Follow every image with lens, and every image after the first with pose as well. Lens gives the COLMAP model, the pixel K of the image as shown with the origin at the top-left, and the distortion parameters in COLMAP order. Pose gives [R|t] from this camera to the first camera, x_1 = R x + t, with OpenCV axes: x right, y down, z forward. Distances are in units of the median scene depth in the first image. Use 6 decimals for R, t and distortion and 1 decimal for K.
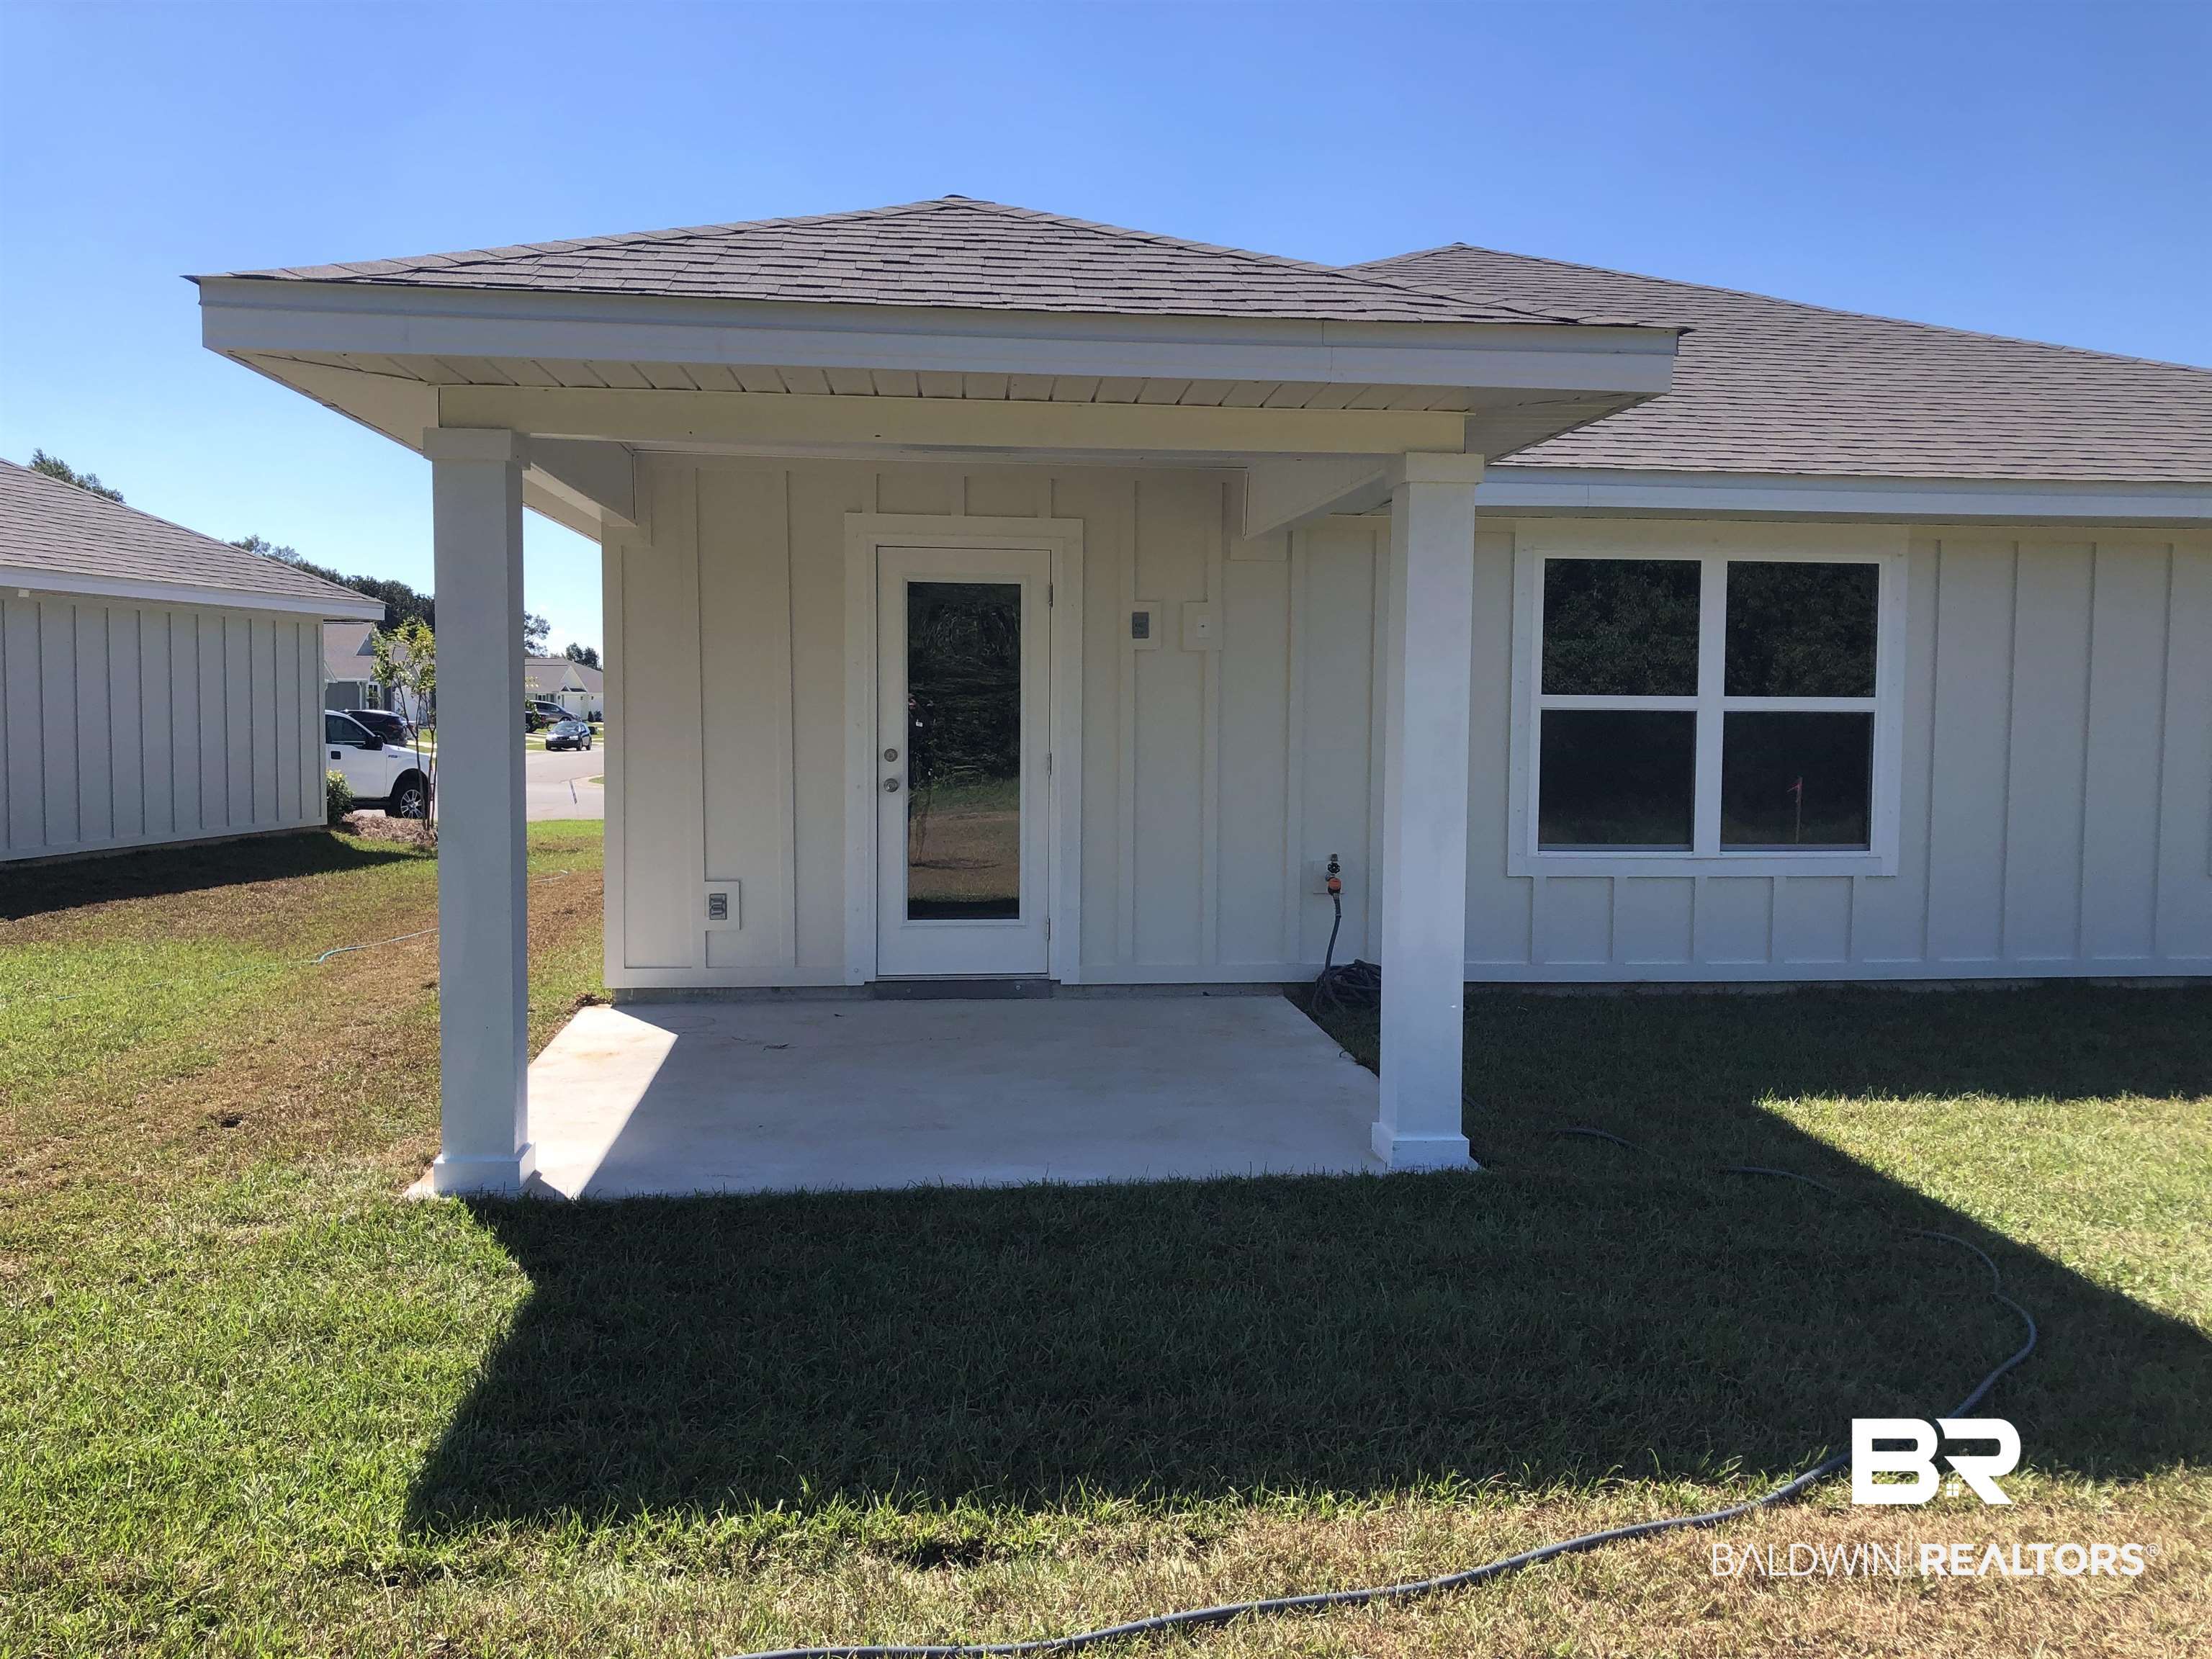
lens RADIAL K [[1830.9, 0, 1090.9], [0, 1830.9, 827.1], [0, 0, 1]] dist [0.052435, -0.003523]
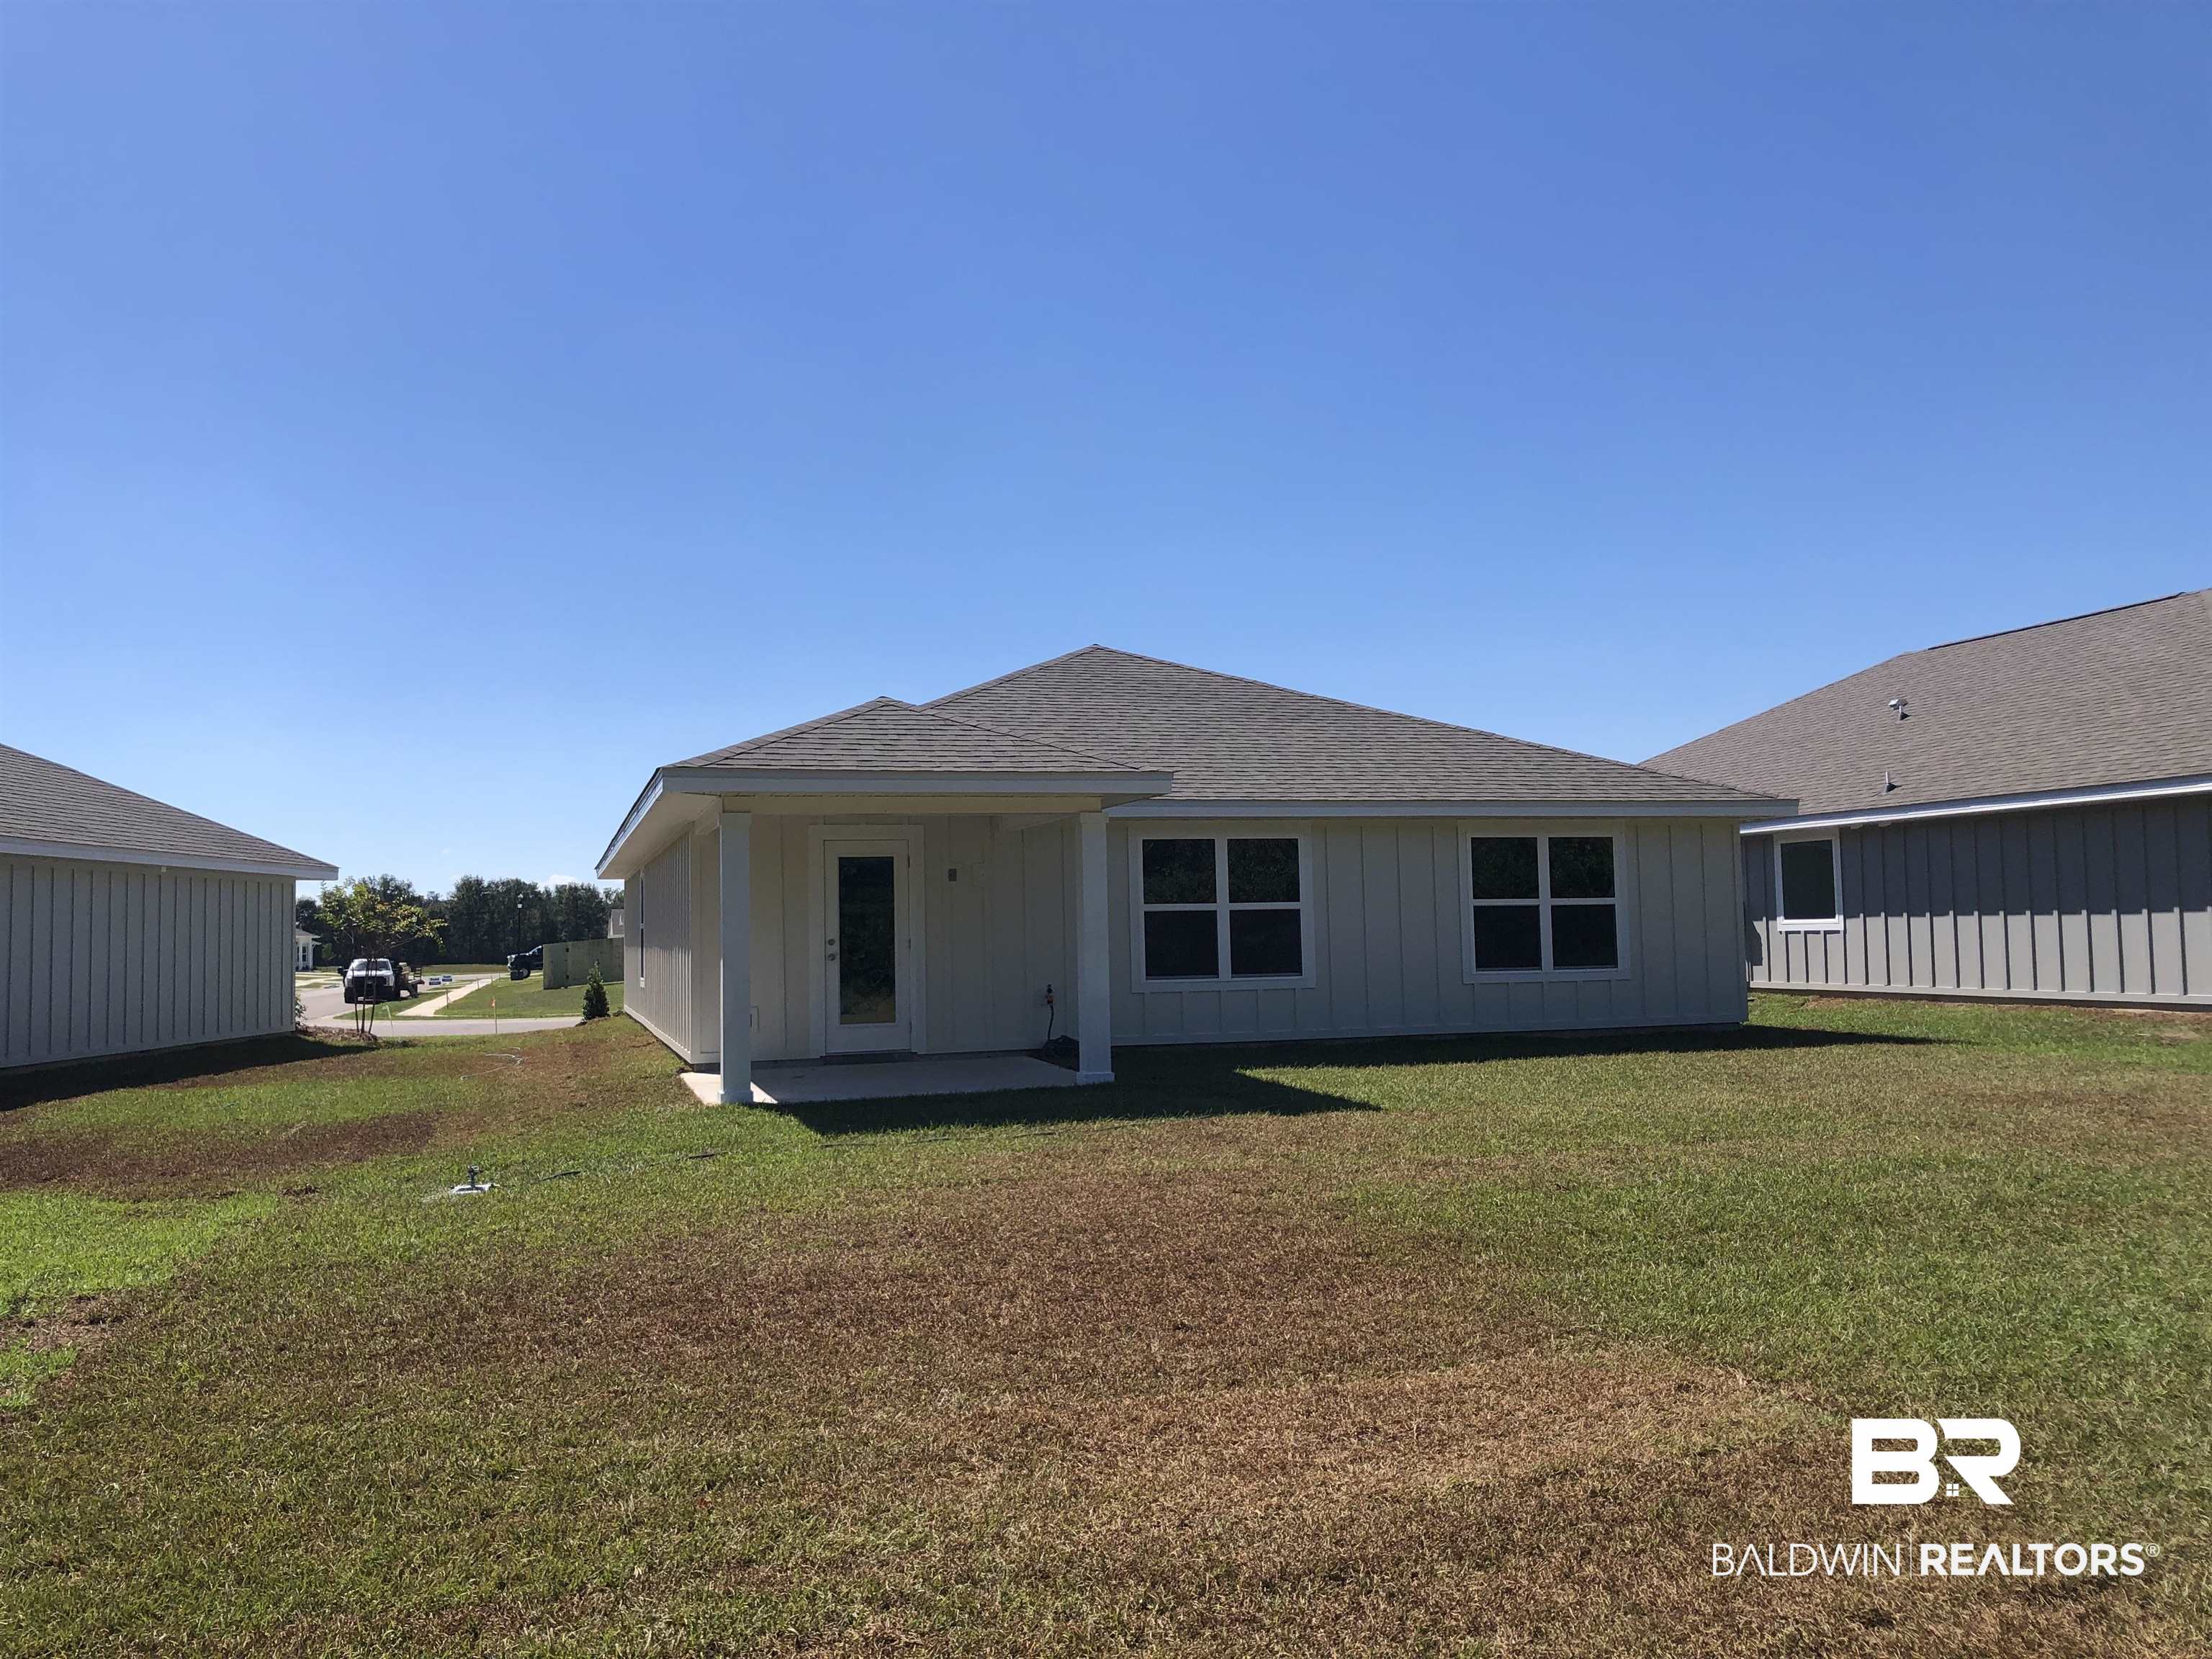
lens RADIAL K [[1830.9, 0, 1104.7], [0, 1830.9, 827.9], [0, 0, 1]] dist [0.052435, -0.003523]
pose [[0.981068, -0.016883, 0.192926, -0.196260], [0.040488, 0.992059, -0.119076, 0.086464], [-0.189384, 0.124633, 0.973961, -1.016094]]
